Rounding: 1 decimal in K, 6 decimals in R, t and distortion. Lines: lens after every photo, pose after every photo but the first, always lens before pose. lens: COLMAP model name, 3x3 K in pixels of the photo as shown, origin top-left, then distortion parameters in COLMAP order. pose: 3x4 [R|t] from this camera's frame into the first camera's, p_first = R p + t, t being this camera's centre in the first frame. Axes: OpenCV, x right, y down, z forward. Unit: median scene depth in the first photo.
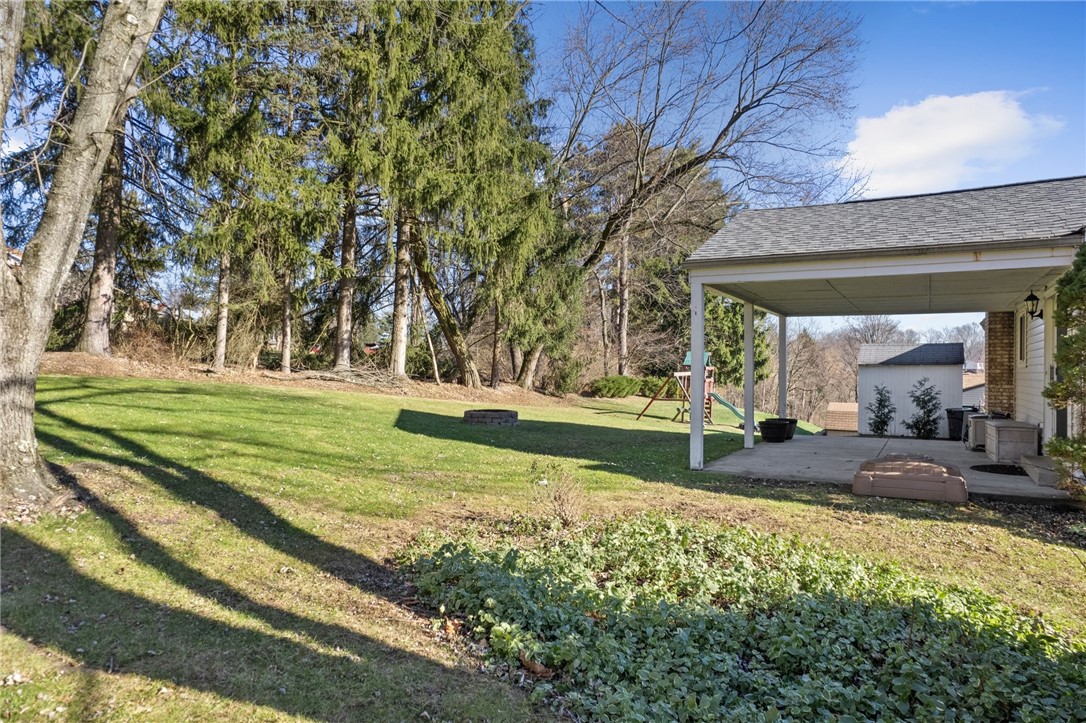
lens RADIAL K [[699.9, 0, 543.0], [0, 699.9, 361.5], [0, 0, 1]] dist [-0.027809, 0.002509]
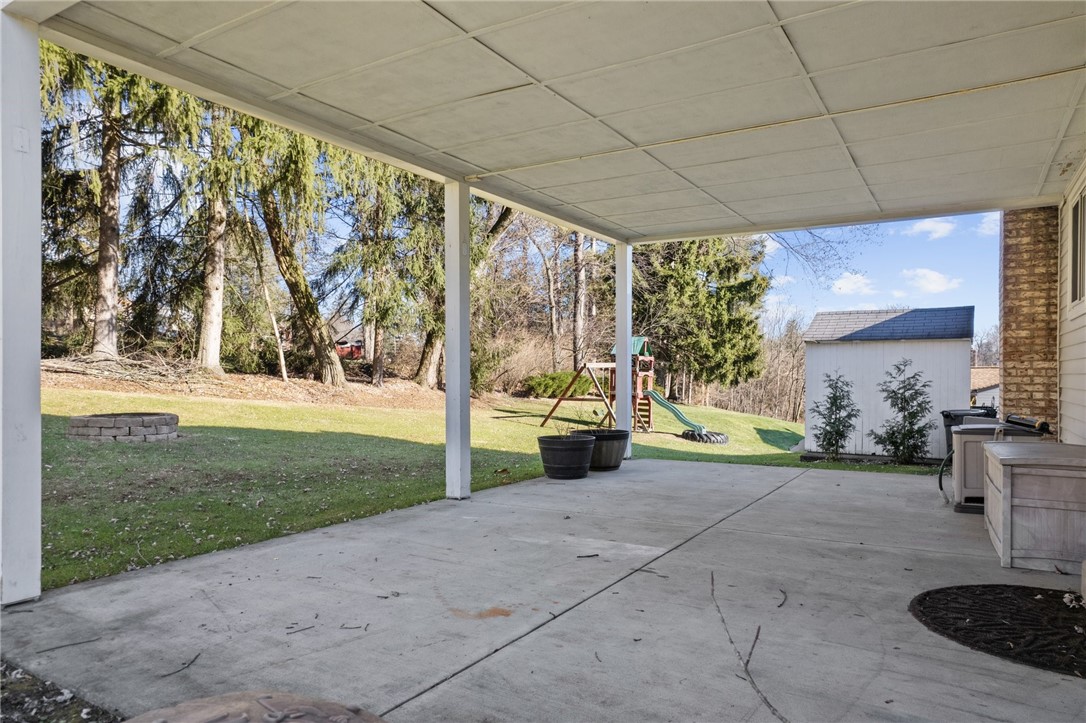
lens RADIAL K [[699.9, 0, 543.0], [0, 699.9, 361.5], [0, 0, 1]] dist [-0.027809, 0.002509]
pose [[0.999052, -0.005366, -0.043198, 0.255506], [0.005192, 0.999978, -0.004148, 0.025369], [0.043220, 0.003920, 0.999058, 0.375162]]
